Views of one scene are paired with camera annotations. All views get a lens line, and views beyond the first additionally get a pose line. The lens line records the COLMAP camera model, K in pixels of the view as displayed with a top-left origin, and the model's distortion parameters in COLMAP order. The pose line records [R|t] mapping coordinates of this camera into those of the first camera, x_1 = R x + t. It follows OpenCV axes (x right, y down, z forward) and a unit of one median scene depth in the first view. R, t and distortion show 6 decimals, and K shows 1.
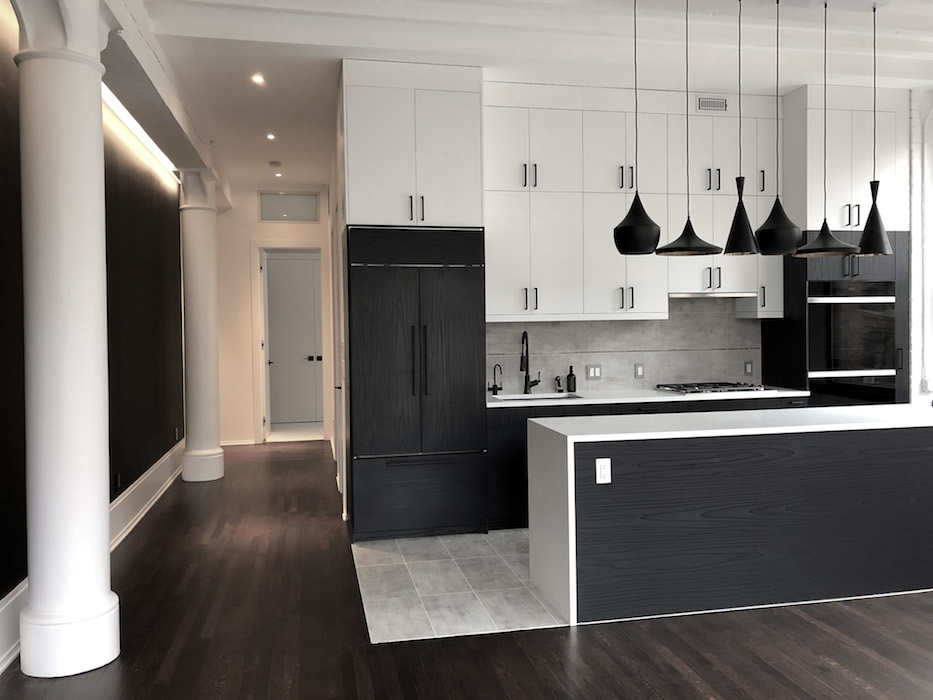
lens RADIAL K [[760.1, 0, 460.9], [0, 760.1, 345.7], [0, 0, 1]] dist [0.043609, -0.049759]
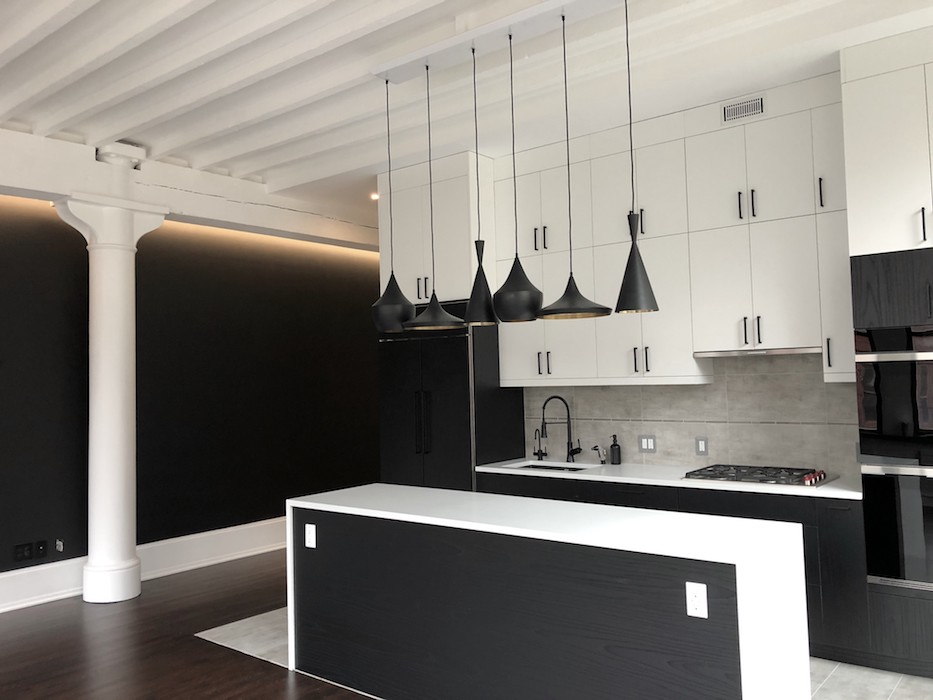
lens RADIAL K [[760.1, 0, 461.1], [0, 760.1, 346.8], [0, 0, 1]] dist [0.043609, -0.049759]
pose [[0.633133, -0.032809, -0.773348, 0.743693], [-0.003429, 0.998973, -0.045188, -0.037084], [0.774036, 0.031262, 0.632370, 0.289993]]
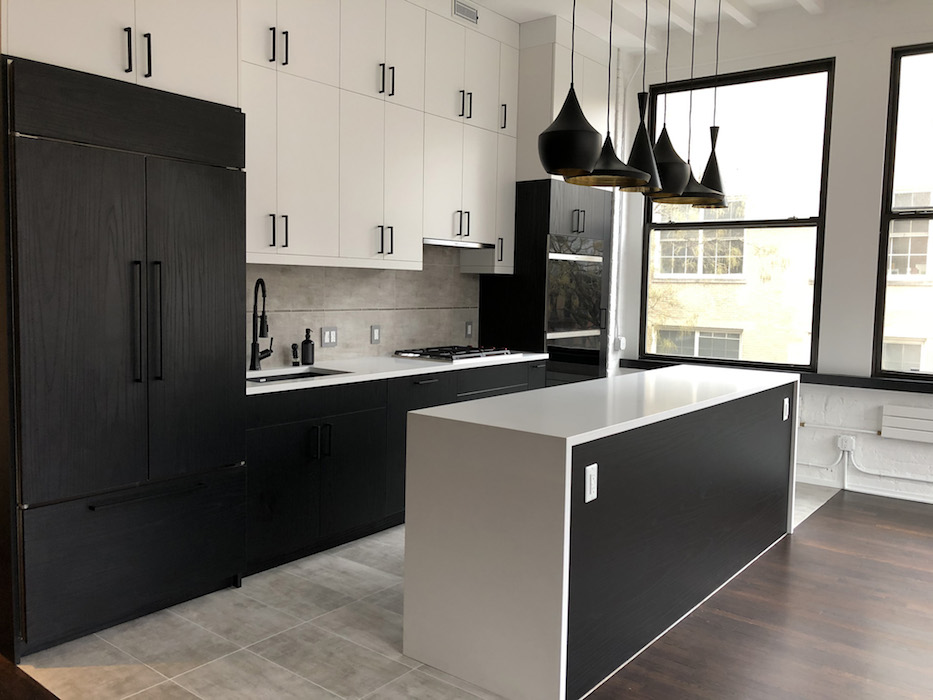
lens RADIAL K [[760.1, 0, 463.6], [0, 760.1, 347.0], [0, 0, 1]] dist [0.043609, -0.049759]
pose [[0.766965, -0.023371, 0.641263, -0.213320], [-0.011330, 0.998688, 0.049948, 0.005869], [-0.641589, -0.045574, 0.765693, 0.349816]]
